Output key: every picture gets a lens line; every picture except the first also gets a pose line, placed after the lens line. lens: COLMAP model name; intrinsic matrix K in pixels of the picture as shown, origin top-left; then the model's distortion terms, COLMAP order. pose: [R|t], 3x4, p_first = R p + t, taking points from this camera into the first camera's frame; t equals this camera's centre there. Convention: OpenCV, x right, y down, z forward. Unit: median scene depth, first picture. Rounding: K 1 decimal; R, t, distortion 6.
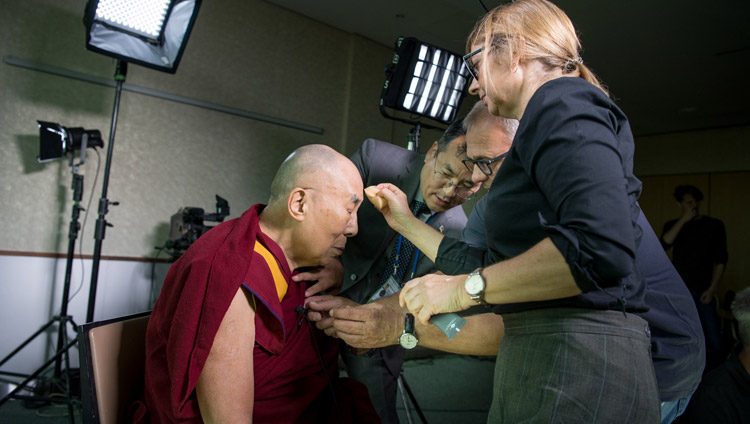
lens RADIAL K [[497.3, 0, 375.0], [0, 497.3, 212.0], [0, 0, 1]] dist [-0.055039, 0.001957]
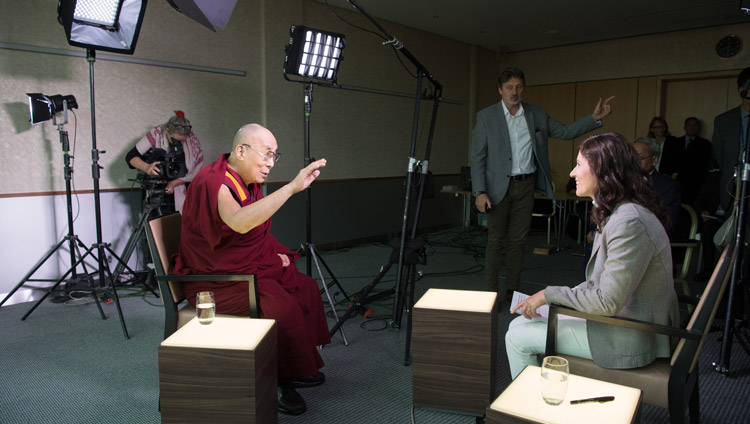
lens RADIAL K [[497.3, 0, 375.0], [0, 497.3, 212.0], [0, 0, 1]] dist [-0.055039, 0.001957]
pose [[0.988533, -0.092779, 0.119136, 0.056477], [0.069650, 0.980189, 0.185415, -0.051746], [-0.133979, -0.174991, 0.975412, -0.483904]]
